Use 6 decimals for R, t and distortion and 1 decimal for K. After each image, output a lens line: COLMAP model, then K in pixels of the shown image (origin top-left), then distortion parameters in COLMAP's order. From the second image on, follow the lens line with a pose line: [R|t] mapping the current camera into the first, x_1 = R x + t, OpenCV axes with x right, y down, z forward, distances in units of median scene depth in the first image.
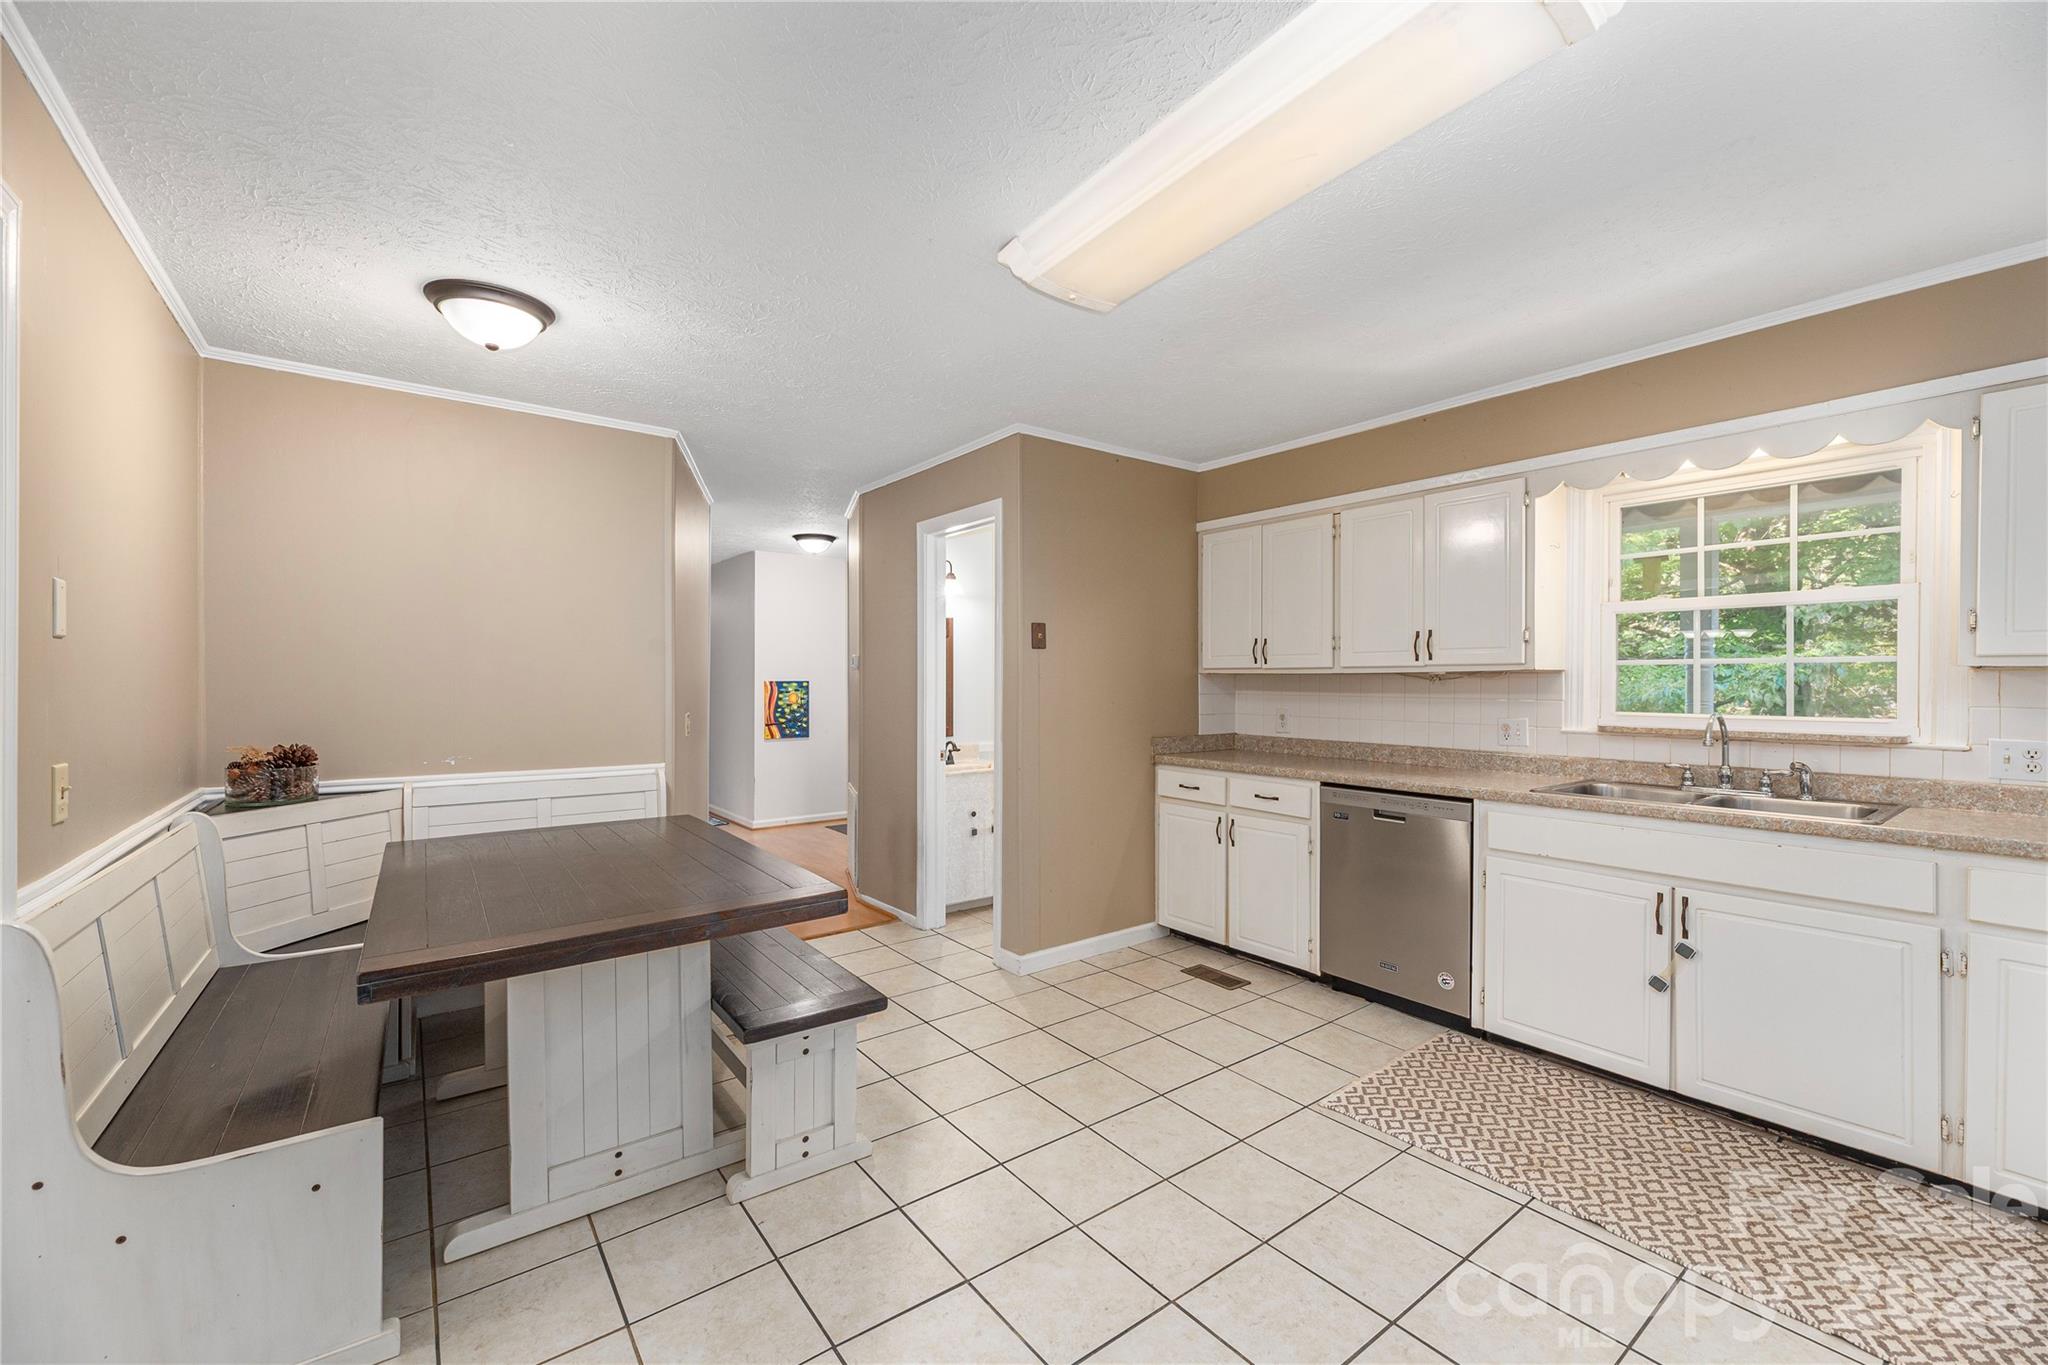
lens RADIAL K [[837.6, 0, 1020.5], [0, 837.6, 681.4], [0, 0, 1]] dist [-0.000704, -0.000078]
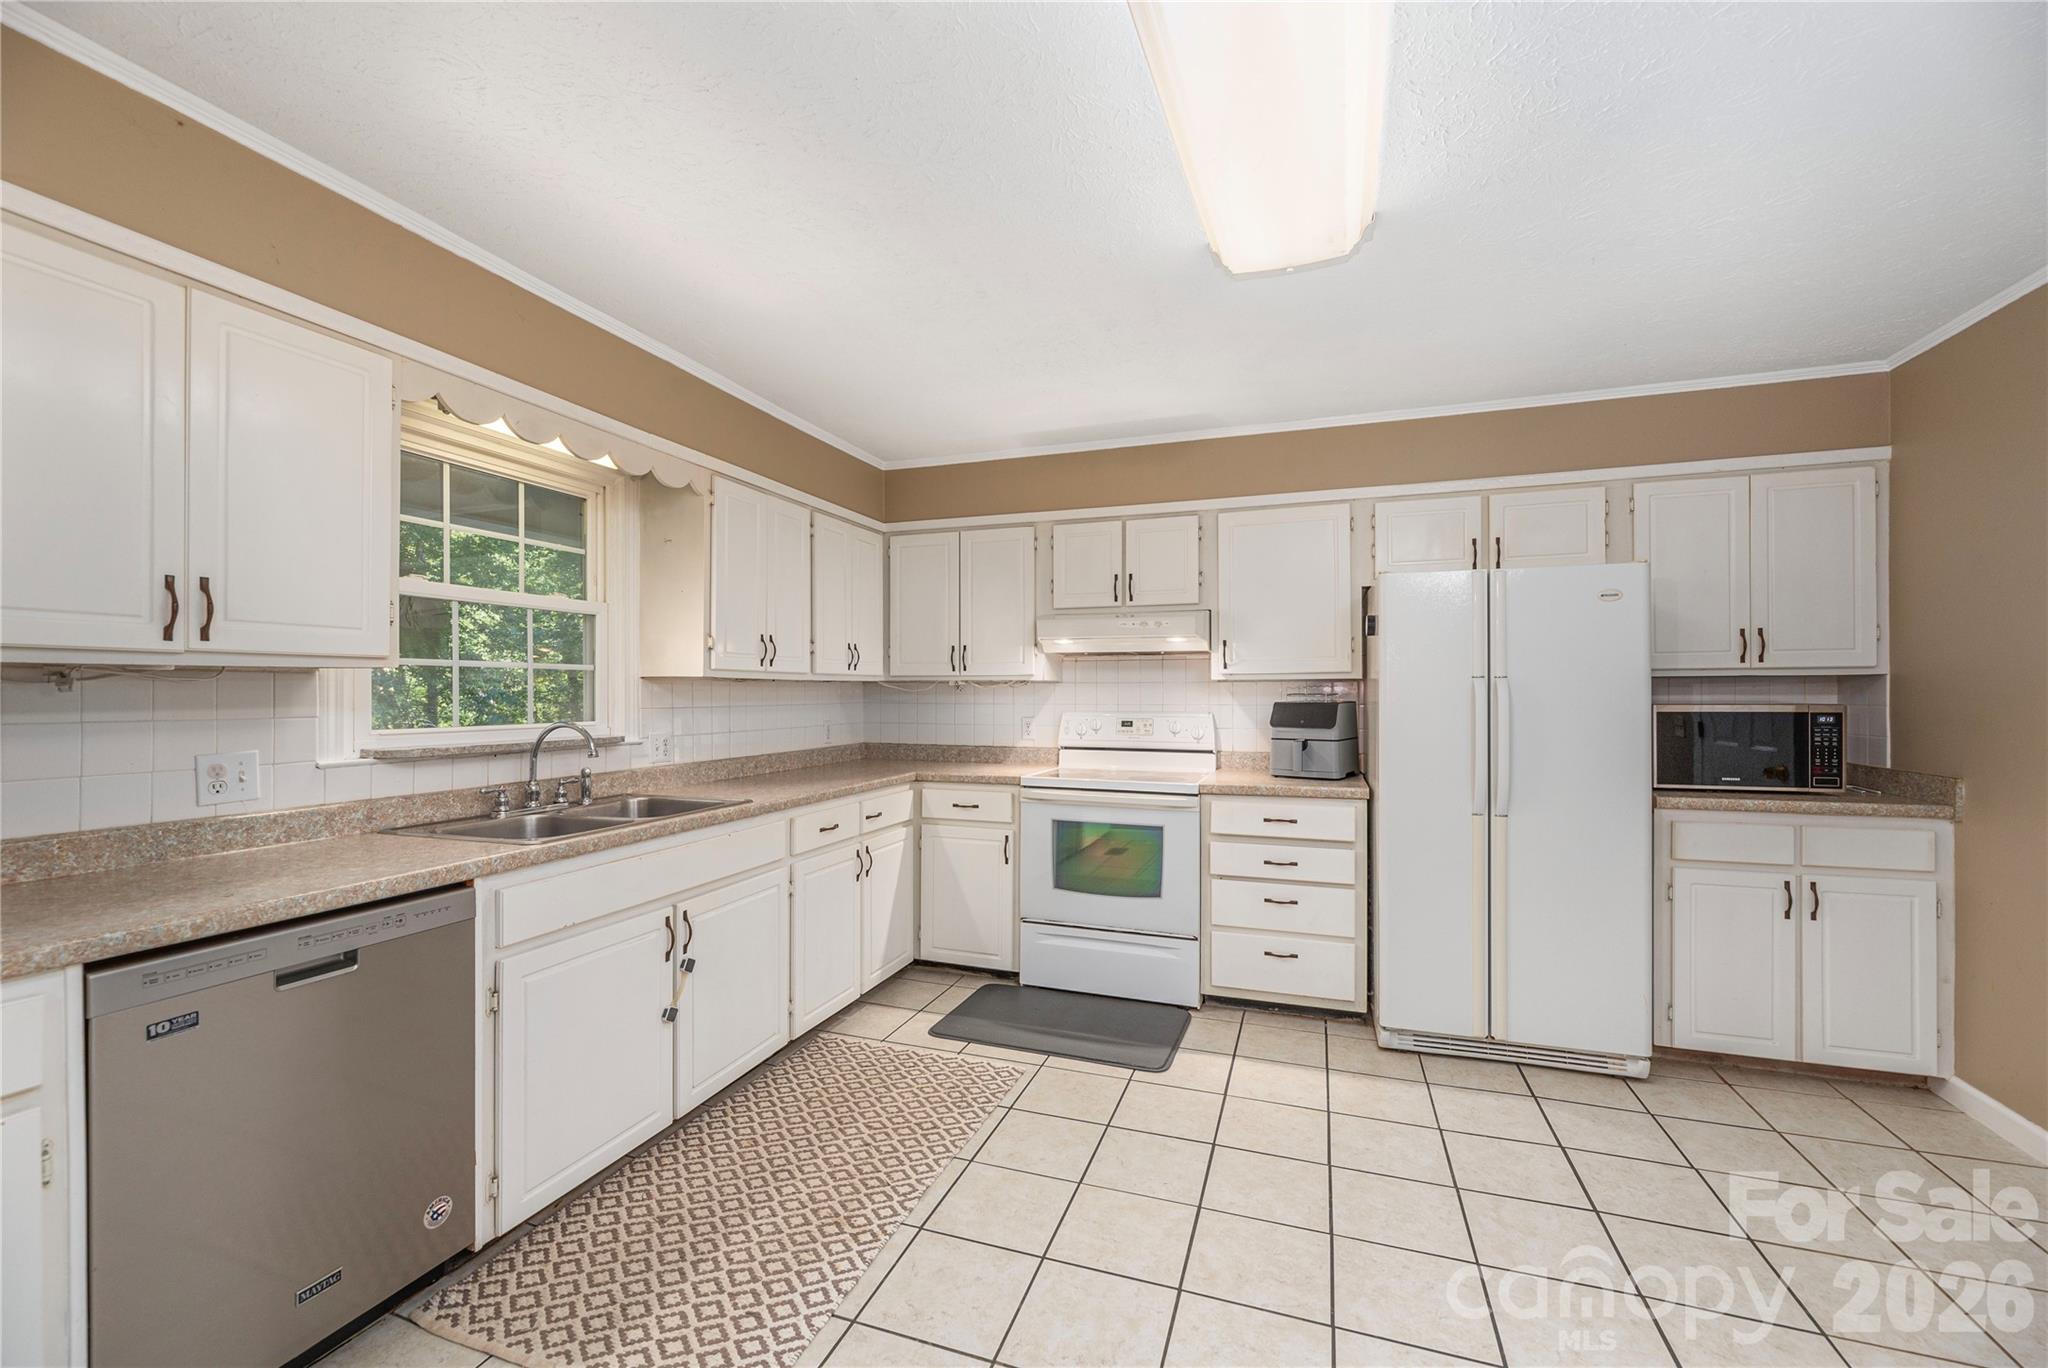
lens RADIAL K [[837.6, 0, 1035.1], [0, 837.6, 691.1], [0, 0, 1]] dist [-0.000704, -0.000078]
pose [[-0.561580, -0.000741, 0.827422, -0.202674], [-0.000551, 1.000000, 0.000521, 0.003322], [-0.827422, -0.000164, -0.561580, 1.055113]]
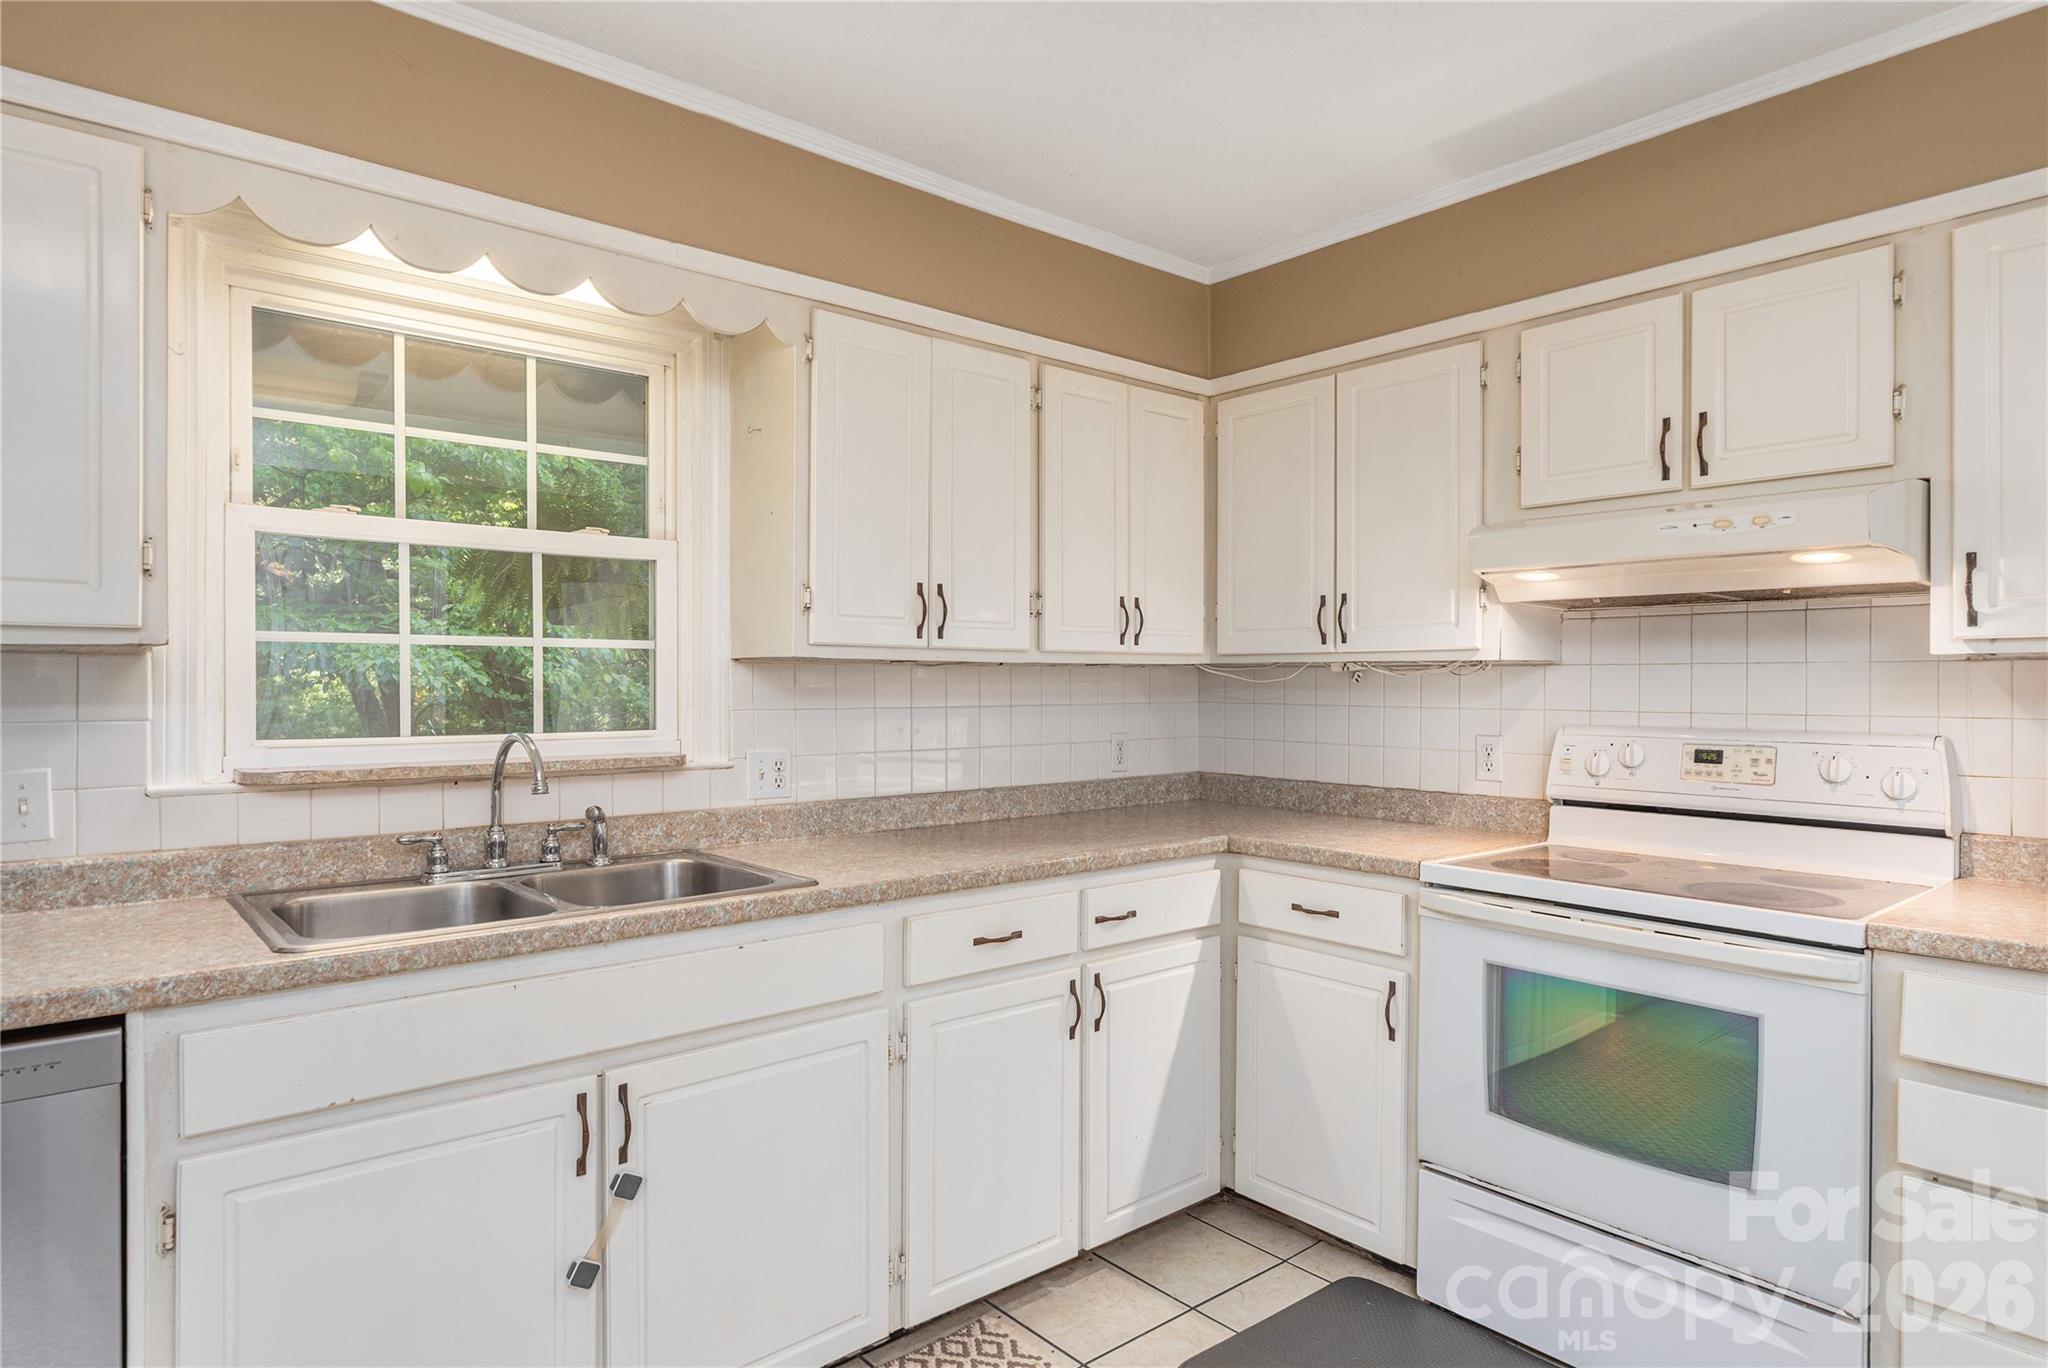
lens RADIAL K [[1156.3, 0, 1012.9], [0, 1156.3, 692.5], [0, 0, 1]] dist [-0.006861, -0.004121]
pose [[-0.056693, -0.010225, 0.998339, 0.051048], [-0.000988, 0.999948, 0.010186, 0.003012], [-0.998391, -0.000409, -0.056700, 0.695772]]
